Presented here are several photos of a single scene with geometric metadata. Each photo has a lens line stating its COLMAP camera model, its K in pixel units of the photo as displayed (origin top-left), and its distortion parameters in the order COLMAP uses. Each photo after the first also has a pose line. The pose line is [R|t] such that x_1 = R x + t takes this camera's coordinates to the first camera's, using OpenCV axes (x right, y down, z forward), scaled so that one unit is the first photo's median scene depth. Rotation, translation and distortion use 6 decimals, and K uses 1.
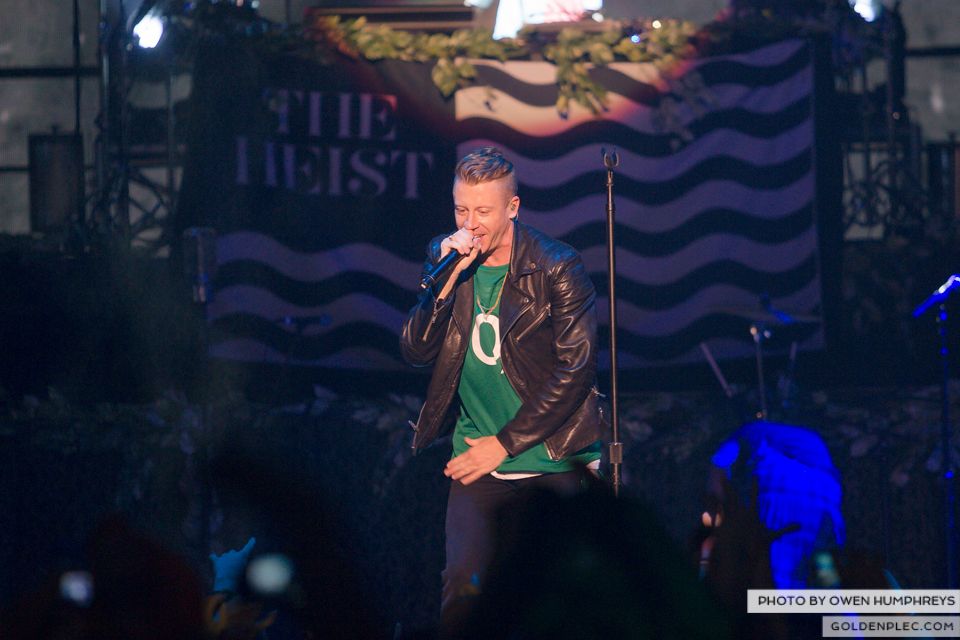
lens RADIAL K [[6332.2, 0, 477.2], [0, 6332.2, 324.8], [0, 0, 1]] dist [0.655514, 0.000000]
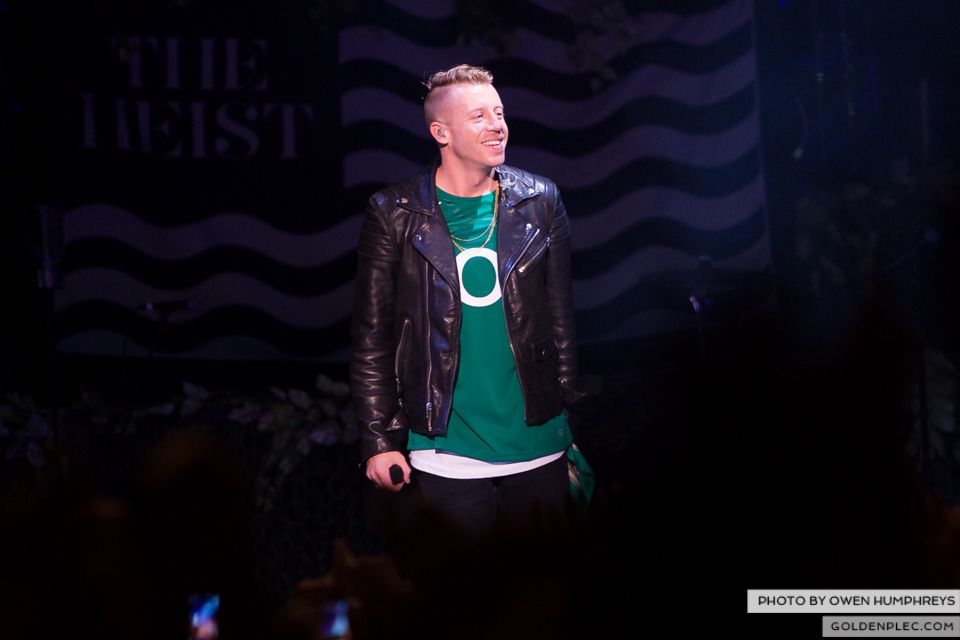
lens RADIAL K [[6332.2, 0, 479.7], [0, 6332.2, 316.1], [0, 0, 1]] dist [0.655514, 0.000000]
pose [[0.999138, -0.035056, 0.022220, -0.004458], [0.035004, 0.999383, 0.002726, -0.000167], [-0.022301, -0.001946, 0.999749, 0.145691]]
